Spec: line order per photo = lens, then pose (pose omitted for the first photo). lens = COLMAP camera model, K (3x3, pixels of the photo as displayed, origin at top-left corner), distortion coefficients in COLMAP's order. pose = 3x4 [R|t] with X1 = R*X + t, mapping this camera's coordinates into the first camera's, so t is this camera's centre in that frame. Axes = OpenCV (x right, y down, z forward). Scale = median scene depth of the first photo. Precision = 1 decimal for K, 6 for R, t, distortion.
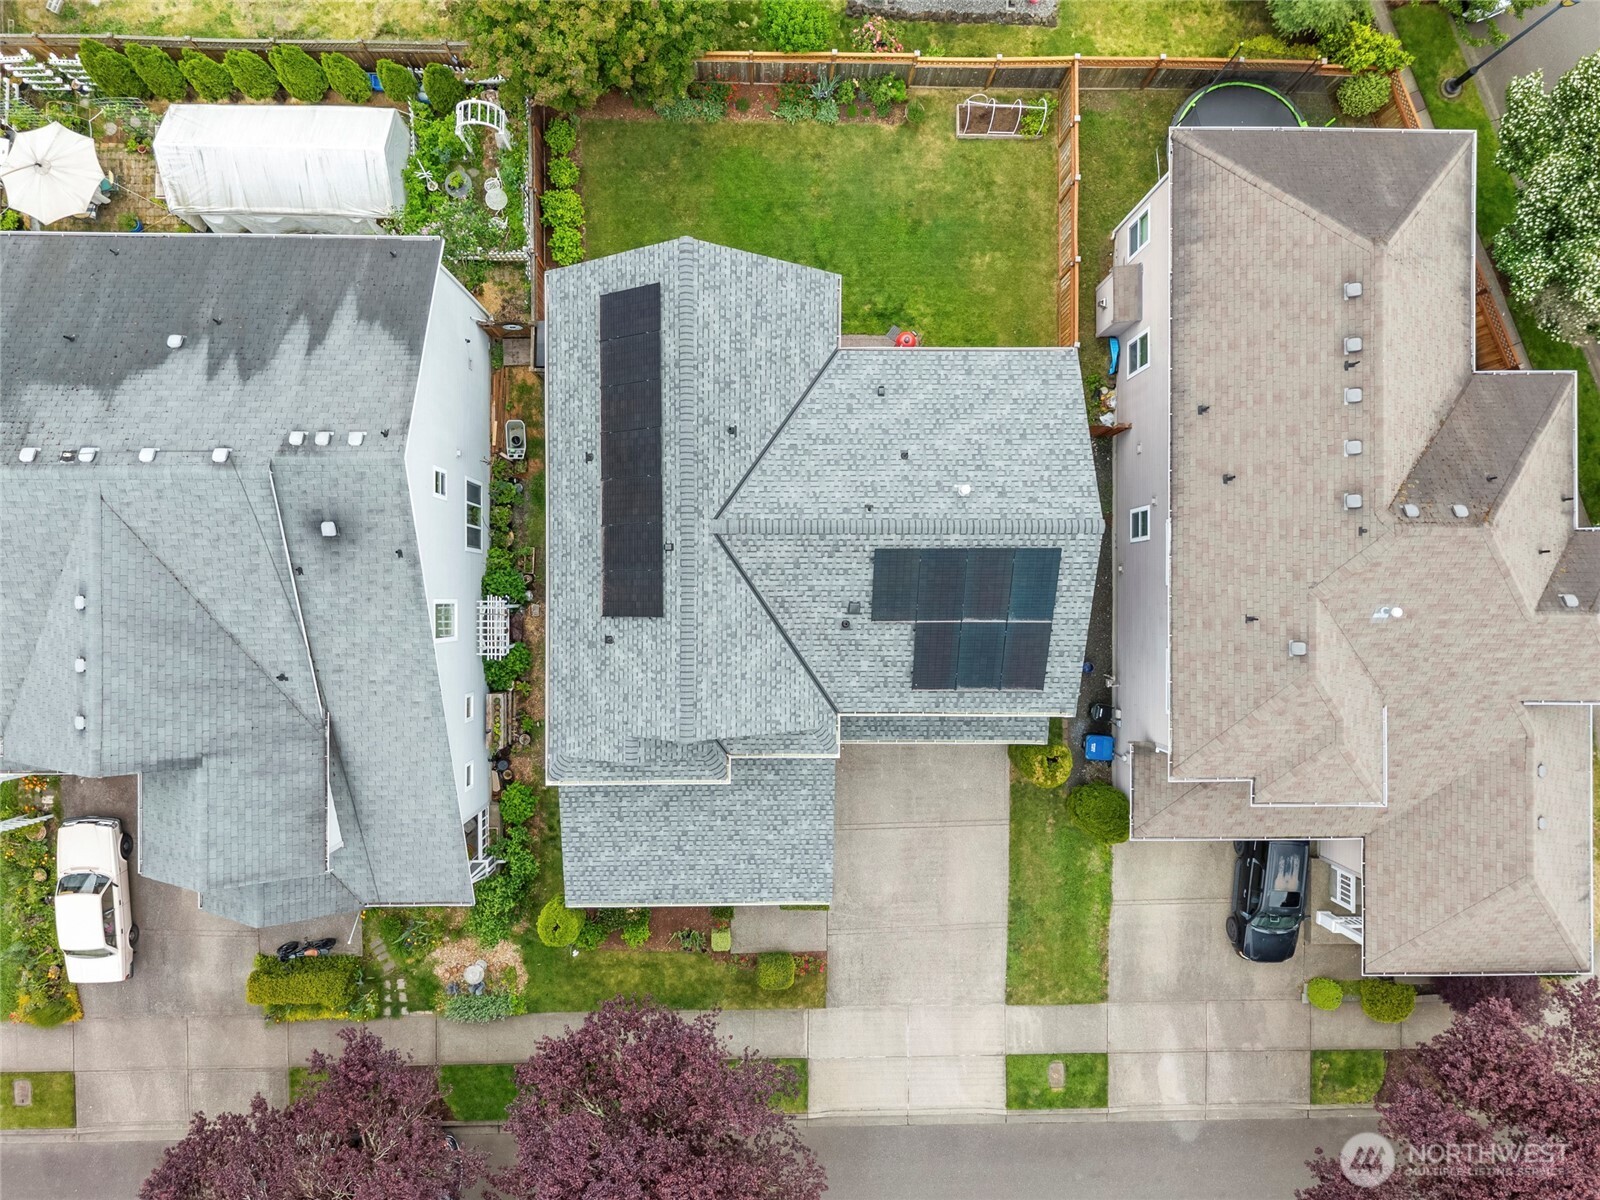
lens RADIAL K [[1086.5, 0, 800.0], [0, 1086.5, 600.0], [0, 0, 1]] dist [0.028184, -0.039761]
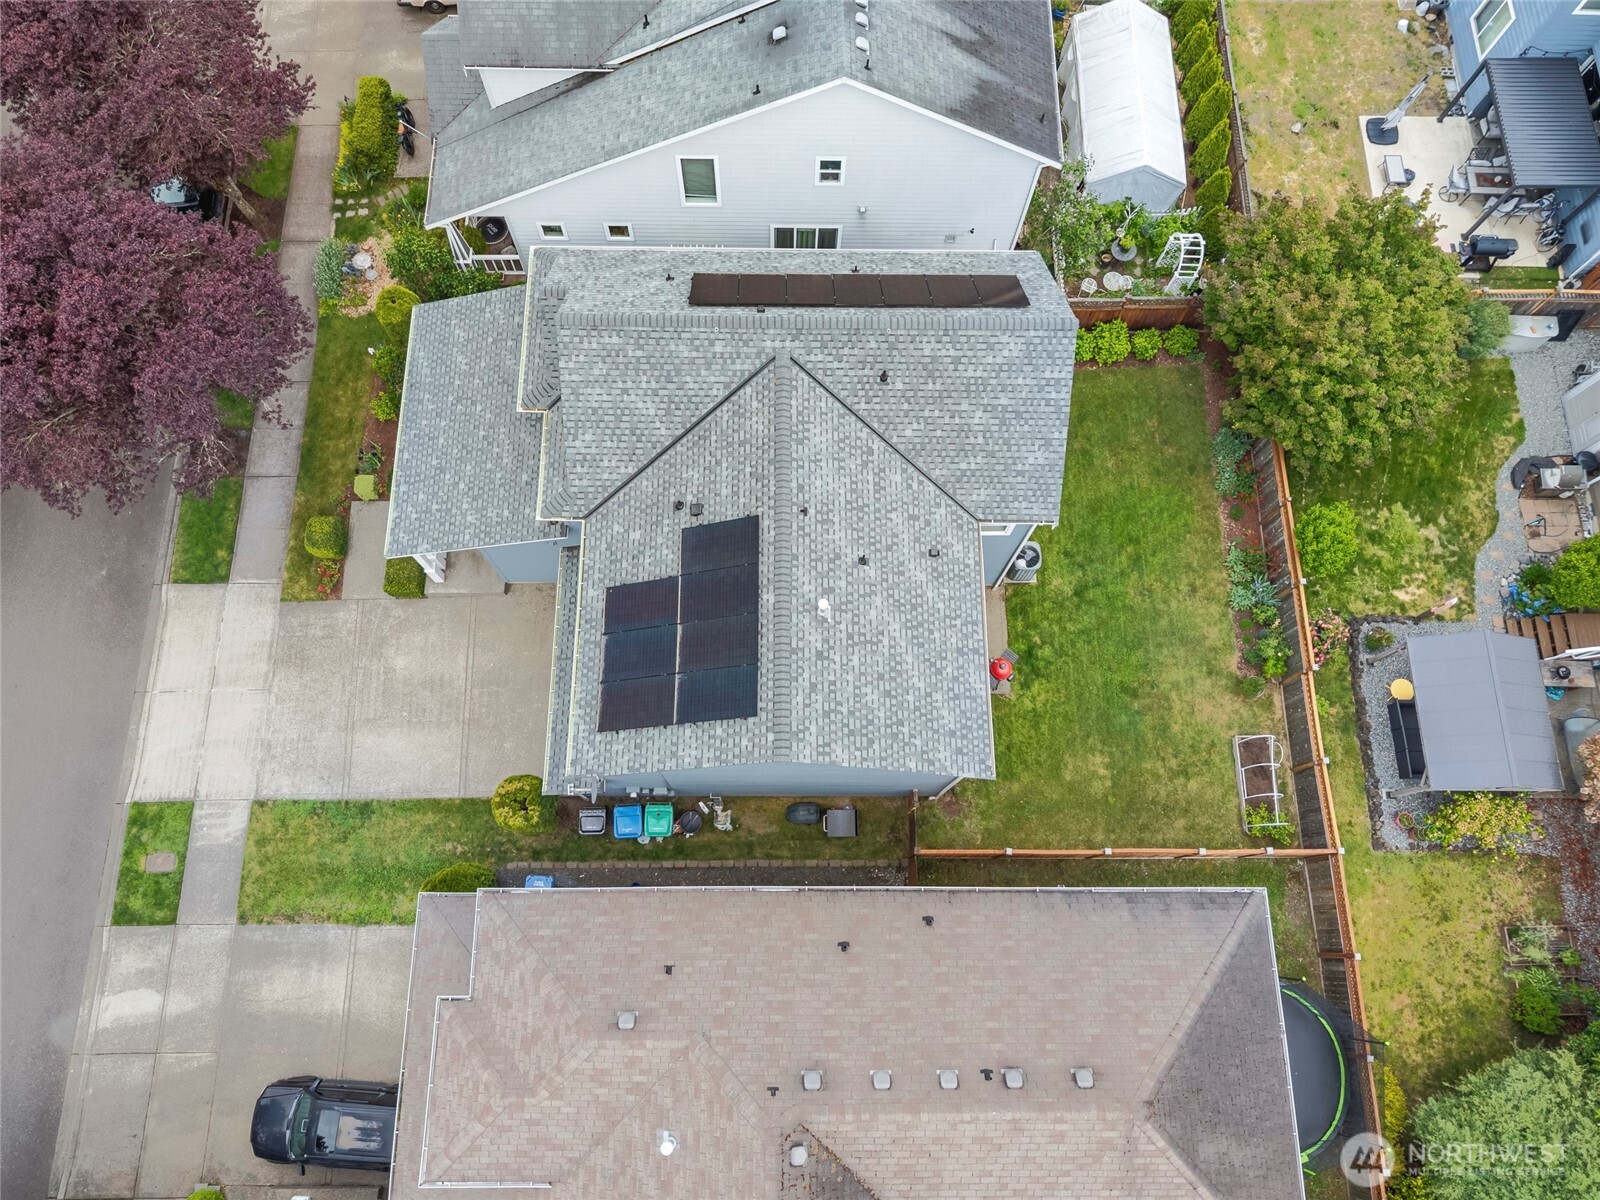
lens RADIAL K [[1086.5, 0, 800.0], [0, 1086.5, 600.0], [0, 0, 1]] dist [0.028184, -0.039761]
pose [[0.002223, 0.946654, -0.322245, 0.339212], [-0.999810, -0.004139, -0.019056, -0.051185], [-0.019374, 0.322226, 0.946464, 0.123542]]
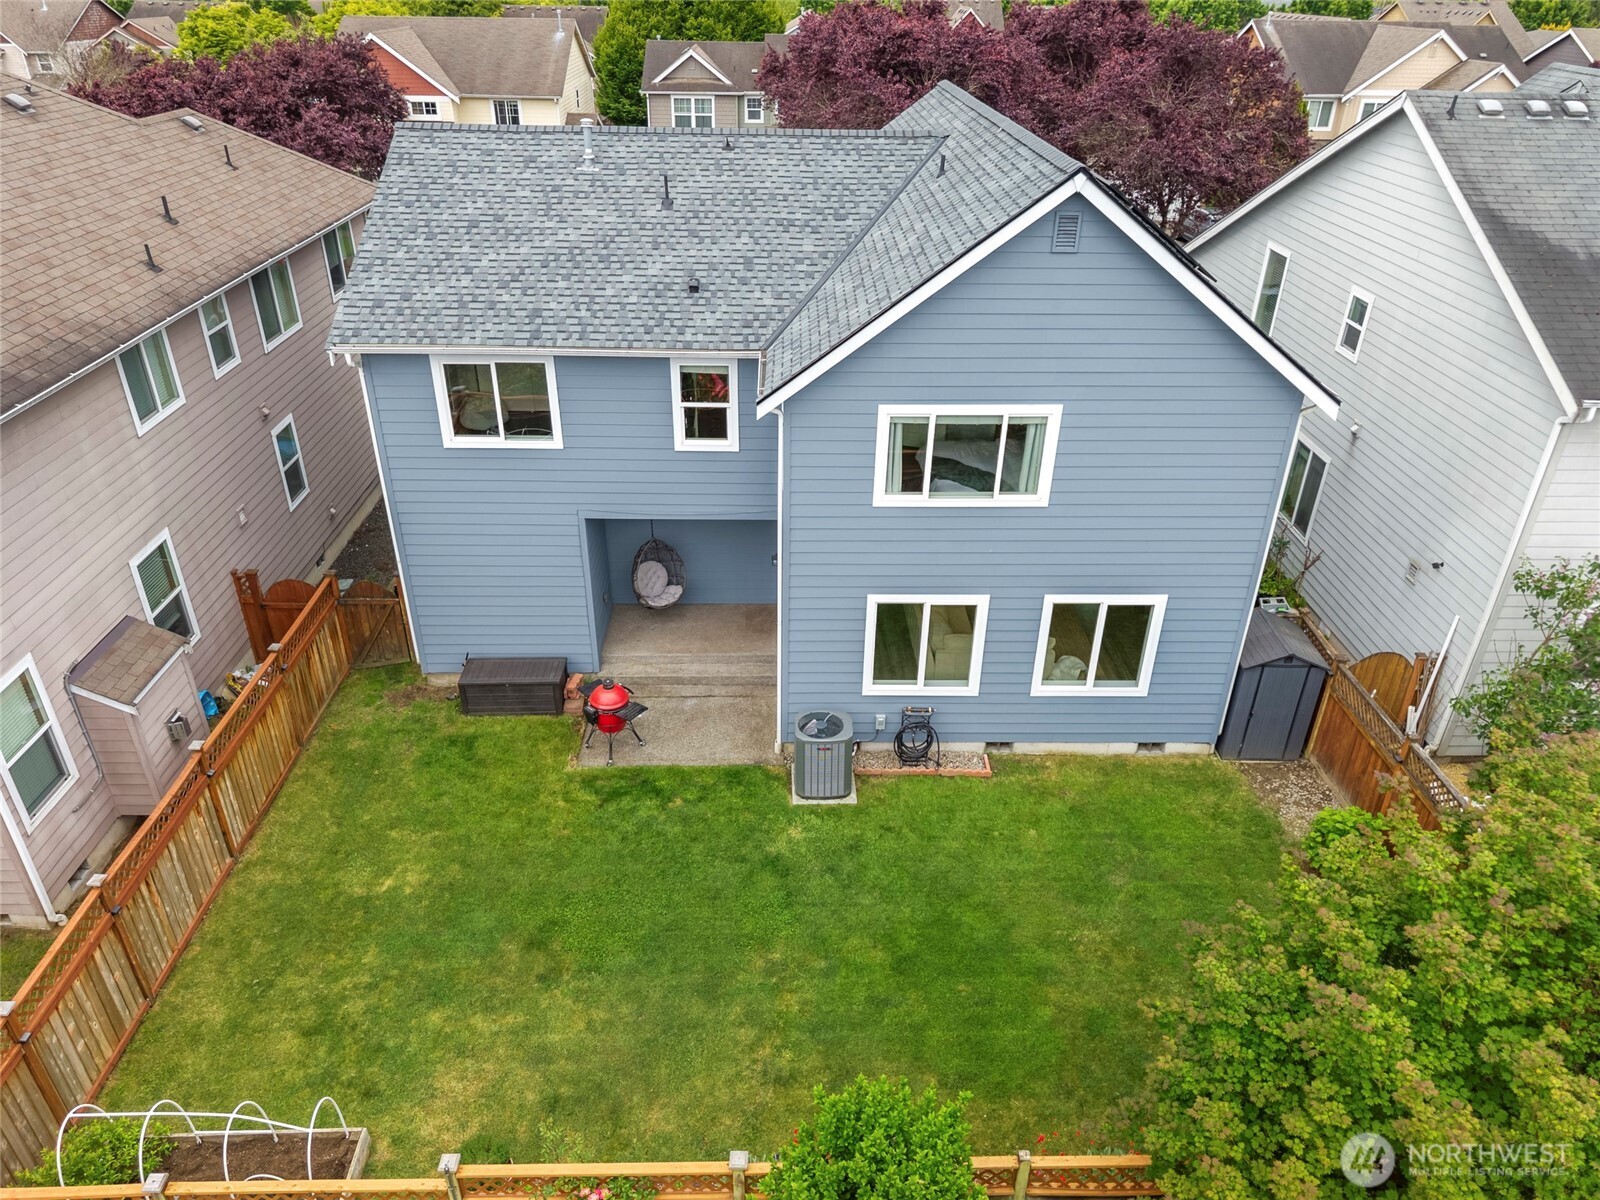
lens RADIAL K [[1086.5, 0, 800.0], [0, 1086.5, 600.0], [0, 0, 1]] dist [0.028184, -0.039761]
pose [[-0.998937, -0.025499, -0.038392, 0.028664], [-0.020148, -0.507600, 0.861357, -0.658382], [-0.041452, 0.861215, 0.506547, 0.706379]]
